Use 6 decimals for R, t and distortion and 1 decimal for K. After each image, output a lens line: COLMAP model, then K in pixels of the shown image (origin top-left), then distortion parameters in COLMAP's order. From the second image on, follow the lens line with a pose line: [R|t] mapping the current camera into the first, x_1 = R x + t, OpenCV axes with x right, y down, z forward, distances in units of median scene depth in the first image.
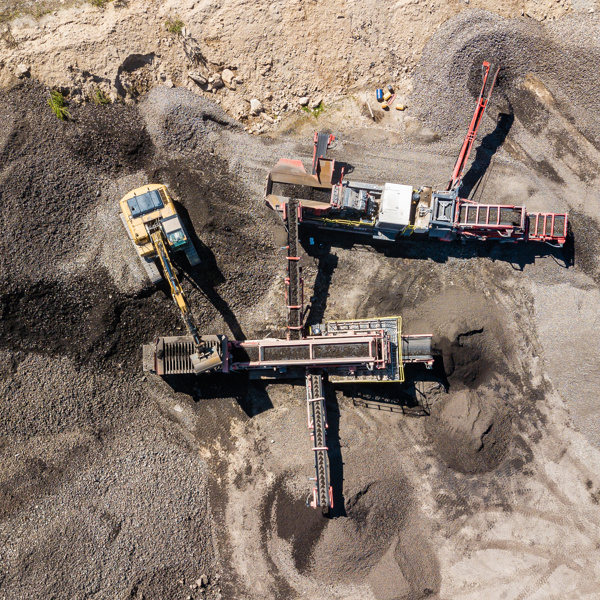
lens RADIAL K [[805.4, 0, 289.3], [0, 805.4, 299.5], [0, 0, 1]] dist [0.051159, -0.181129]
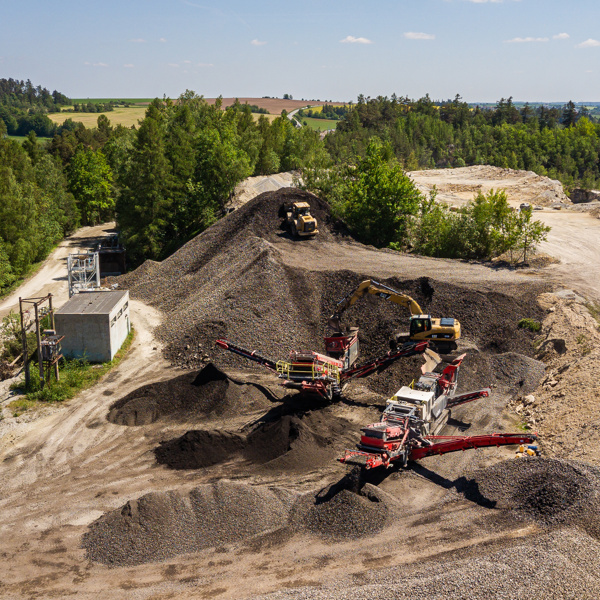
lens RADIAL K [[810.9, 0, 300.0], [0, 810.9, 300.0], [0, 0, 1]] dist [0.021893, -0.112302]
pose [[-0.347814, 0.218642, -0.911713, 1.177003], [-0.927323, 0.063112, 0.368903, -0.388125], [0.138198, 0.973762, 0.180800, 0.599528]]
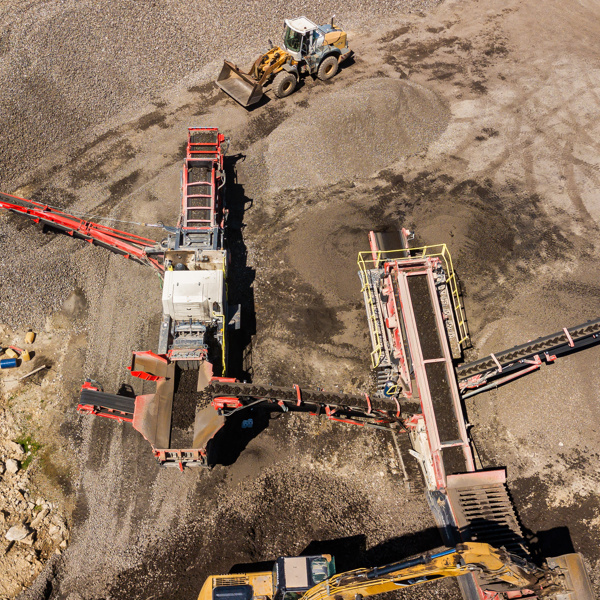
lens RADIAL K [[810.9, 0, 300.0], [0, 810.9, 300.0], [0, 0, 1]] dist [0.021893, -0.112302]
pose [[-0.150707, -0.783249, 0.603166, -0.290723], [0.975913, -0.020522, 0.217193, -0.170678], [-0.157738, 0.621370, 0.767475, 0.440055]]
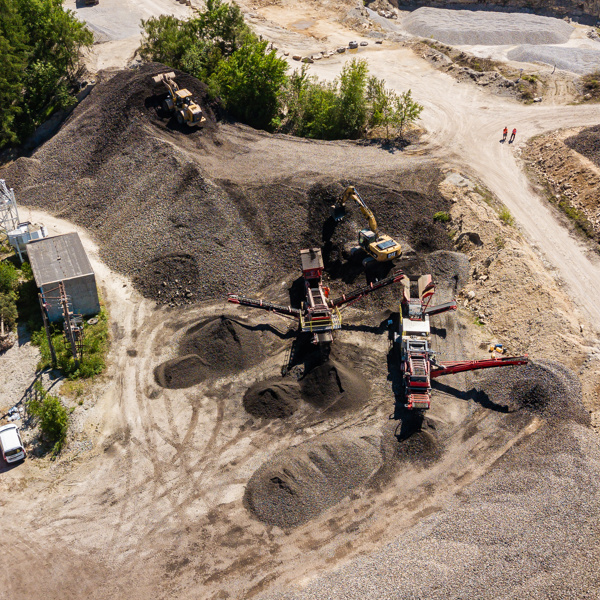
lens RADIAL K [[805.4, 0, 289.3], [0, 805.4, 299.5], [0, 0, 1]] dist [0.051159, -0.181129]
pose [[0.025710, 0.553472, -0.832471, 1.319636], [-0.985973, 0.151415, 0.070217, 0.005117], [0.164912, 0.818988, 0.549602, 0.065008]]
